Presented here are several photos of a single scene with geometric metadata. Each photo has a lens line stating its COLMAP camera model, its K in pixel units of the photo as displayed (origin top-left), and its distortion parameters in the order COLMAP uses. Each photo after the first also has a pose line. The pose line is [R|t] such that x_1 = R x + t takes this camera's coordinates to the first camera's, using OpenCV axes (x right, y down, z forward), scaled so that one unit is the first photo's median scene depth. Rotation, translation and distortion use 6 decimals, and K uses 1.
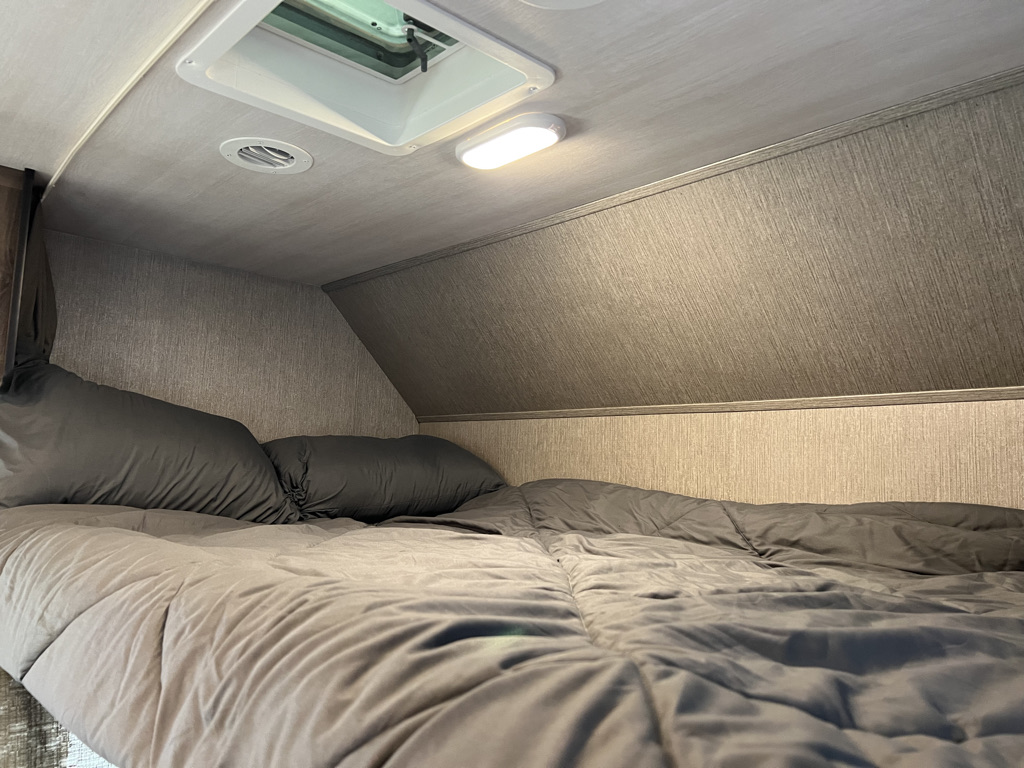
lens RADIAL K [[753.6, 0, 512.0], [0, 753.6, 384.0], [0, 0, 1]] dist [-0.004416, -0.006176]
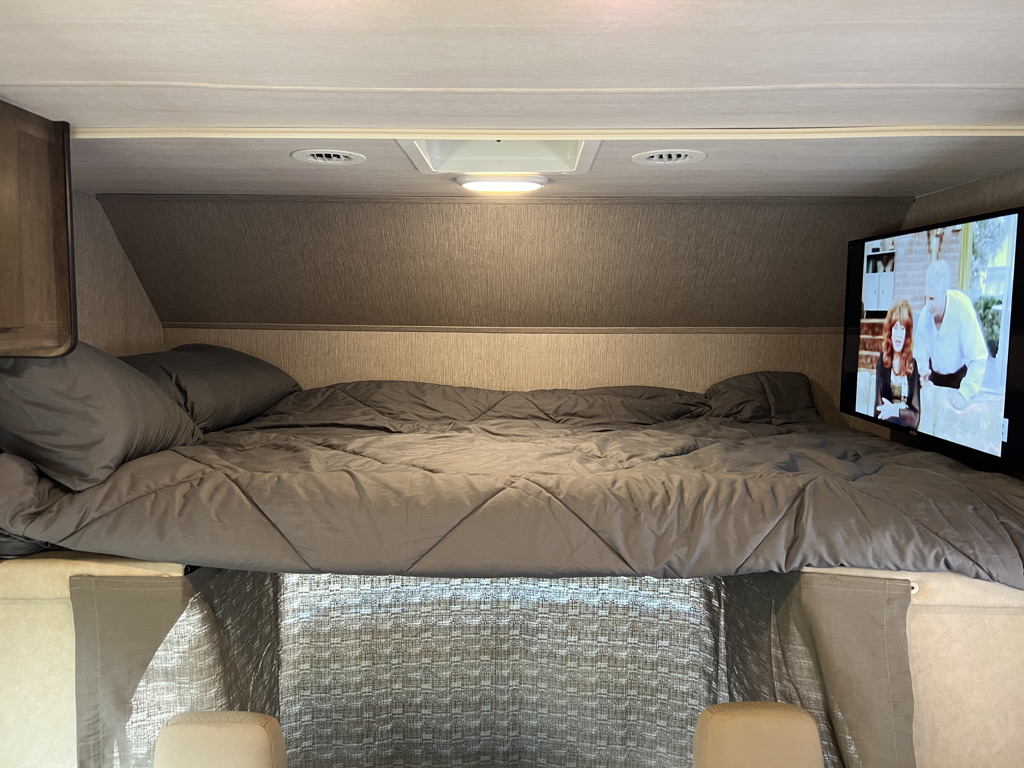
lens RADIAL K [[753.6, 0, 512.0], [0, 753.6, 384.0], [0, 0, 1]] dist [-0.004416, -0.006176]
pose [[0.704833, -0.082747, 0.704530, -0.936283], [-0.066266, 0.981150, 0.181531, -0.167291], [-0.706271, -0.174636, 0.686064, -0.115552]]
